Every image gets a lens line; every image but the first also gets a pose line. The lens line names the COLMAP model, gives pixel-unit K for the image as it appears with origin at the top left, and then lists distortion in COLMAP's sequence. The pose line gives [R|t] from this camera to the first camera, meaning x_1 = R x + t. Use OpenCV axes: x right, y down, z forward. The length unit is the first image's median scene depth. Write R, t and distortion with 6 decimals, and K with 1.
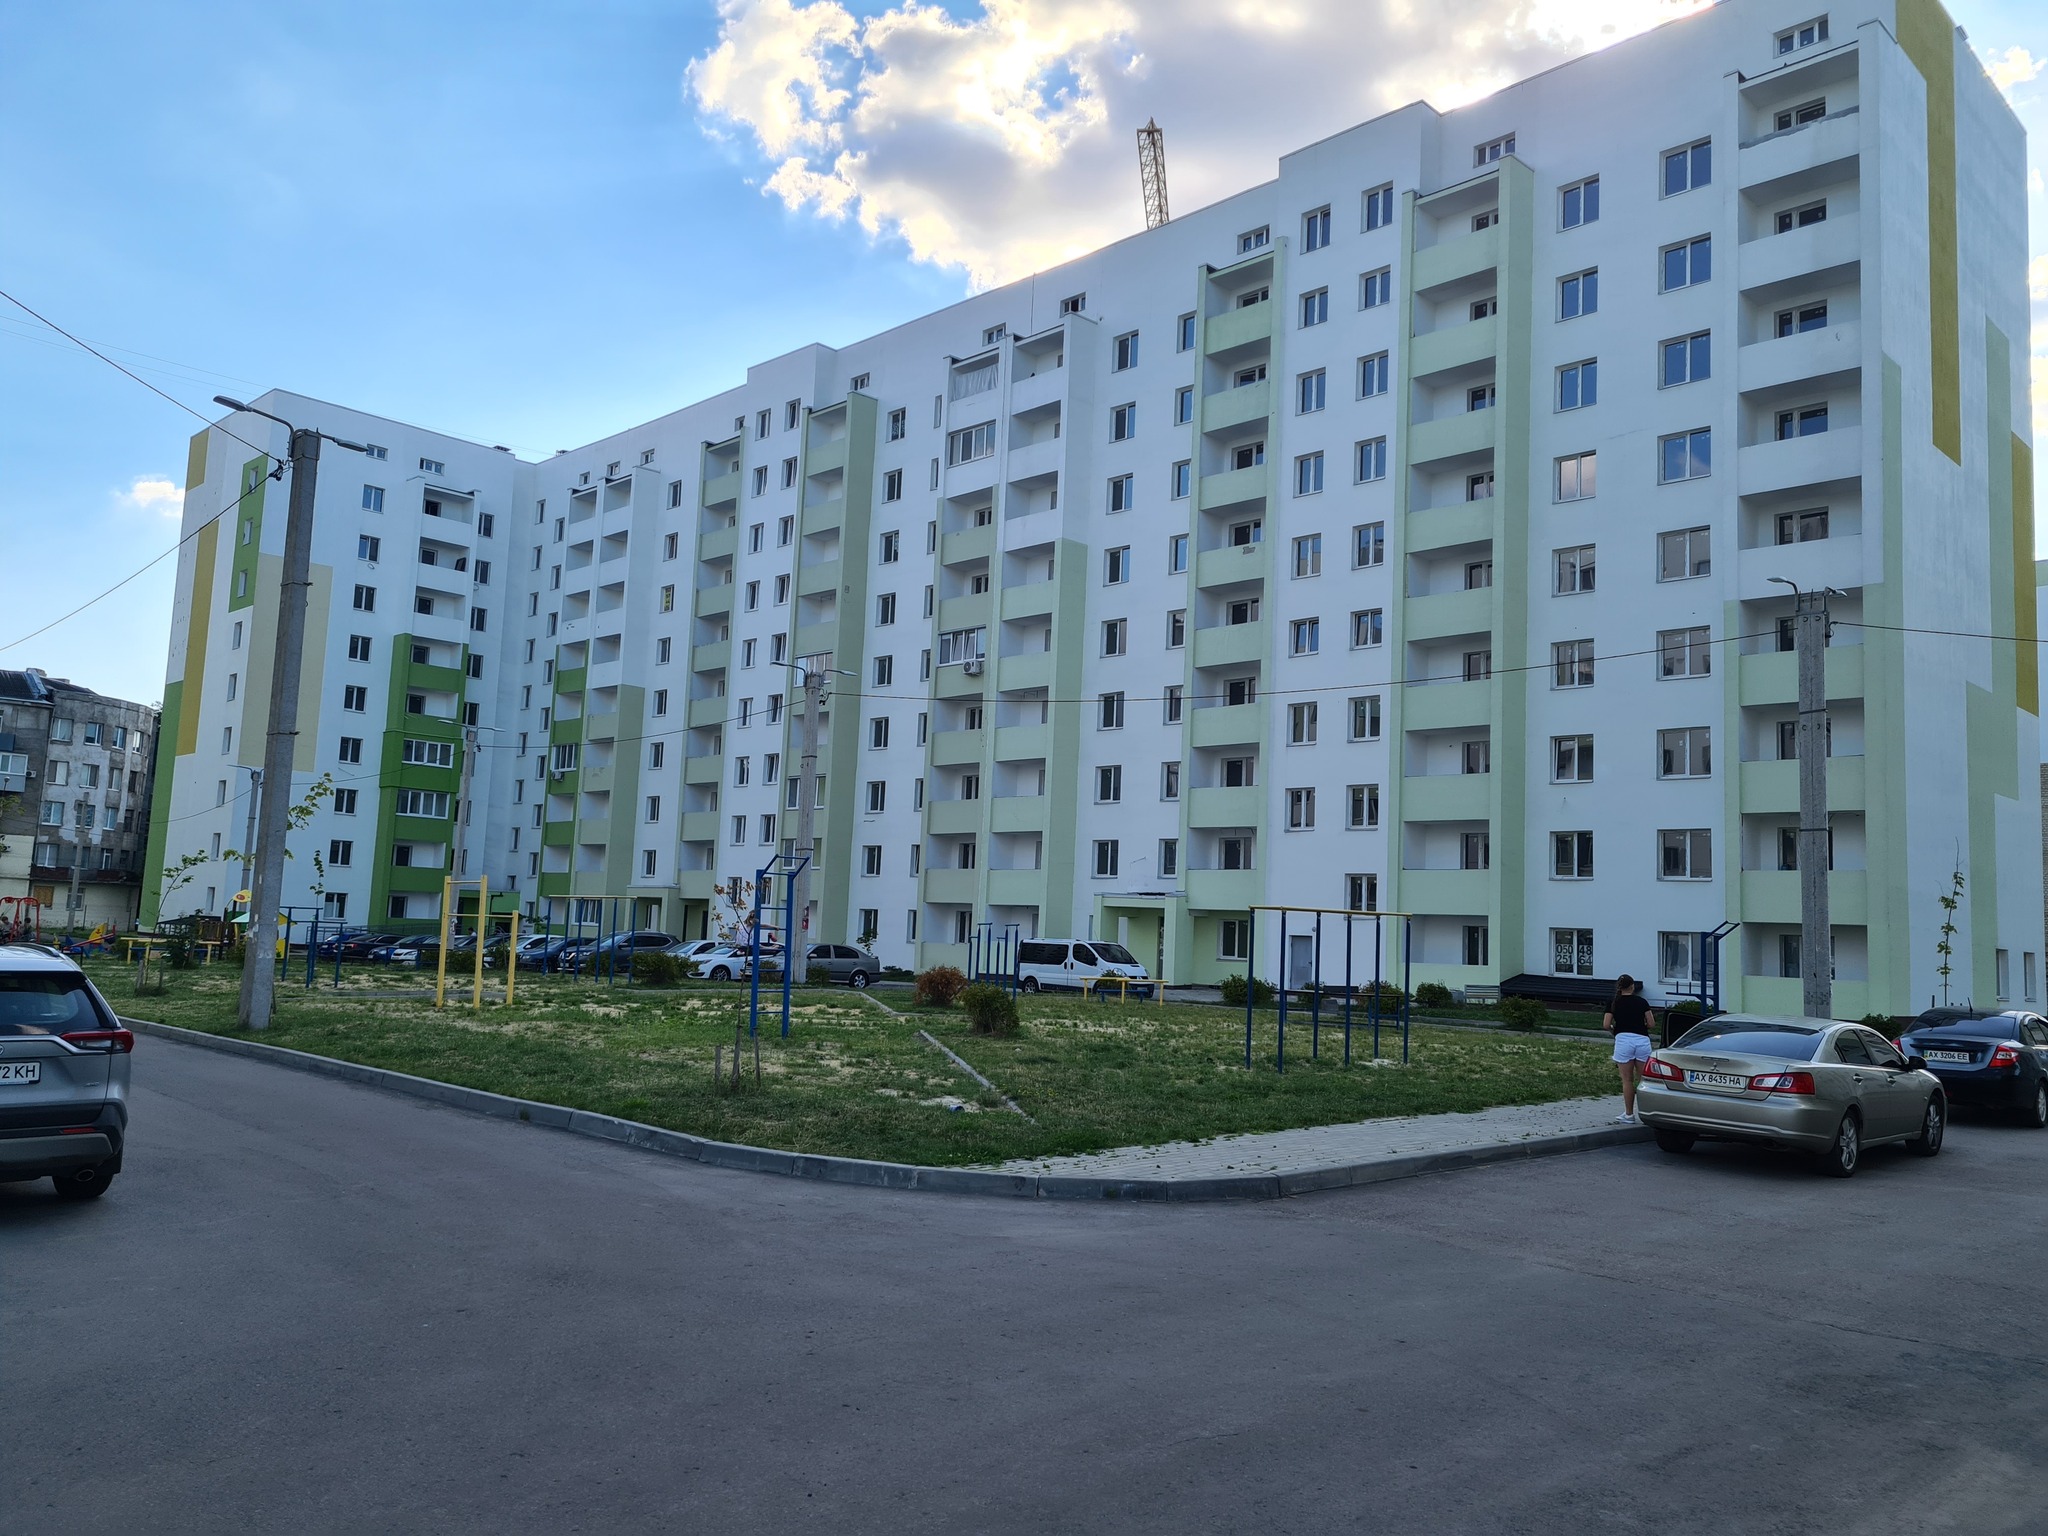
lens RADIAL K [[1559.4, 0, 1044.0], [0, 1559.4, 763.4], [0, 0, 1]] dist [0.078456, -0.075109]
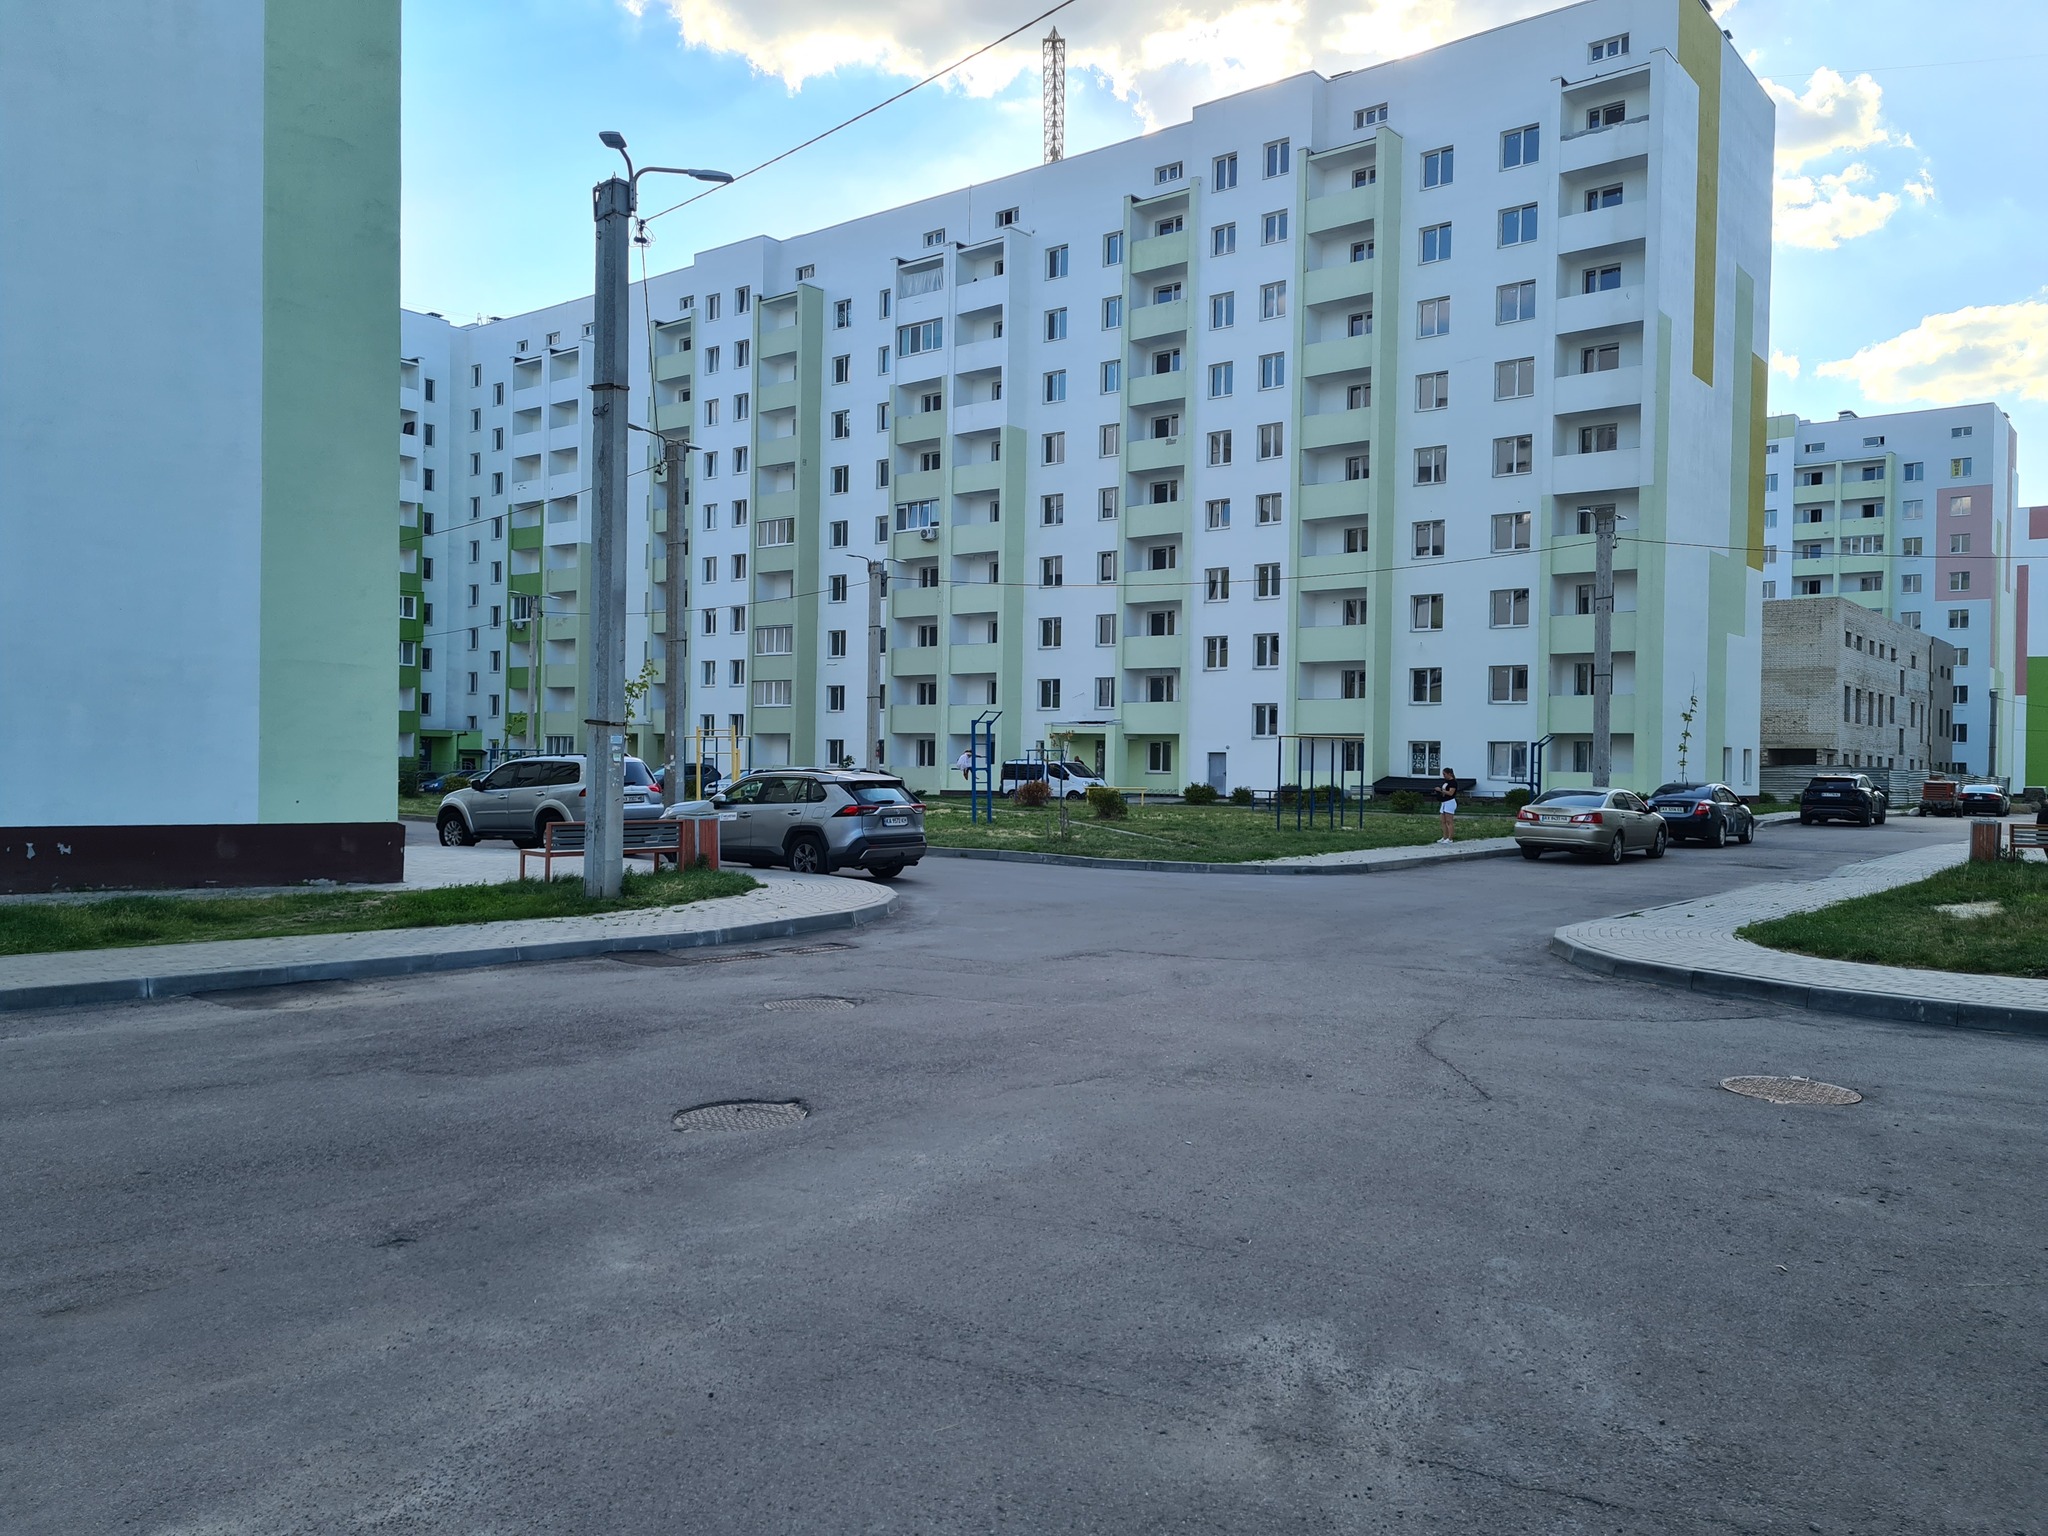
lens RADIAL K [[1559.4, 0, 1044.0], [0, 1559.4, 763.4], [0, 0, 1]] dist [0.078456, -0.075109]
pose [[0.992941, -0.026491, 0.115613, -0.118095], [0.013199, 0.993363, 0.114259, -0.027448], [-0.117872, -0.111926, 0.986701, -0.232342]]
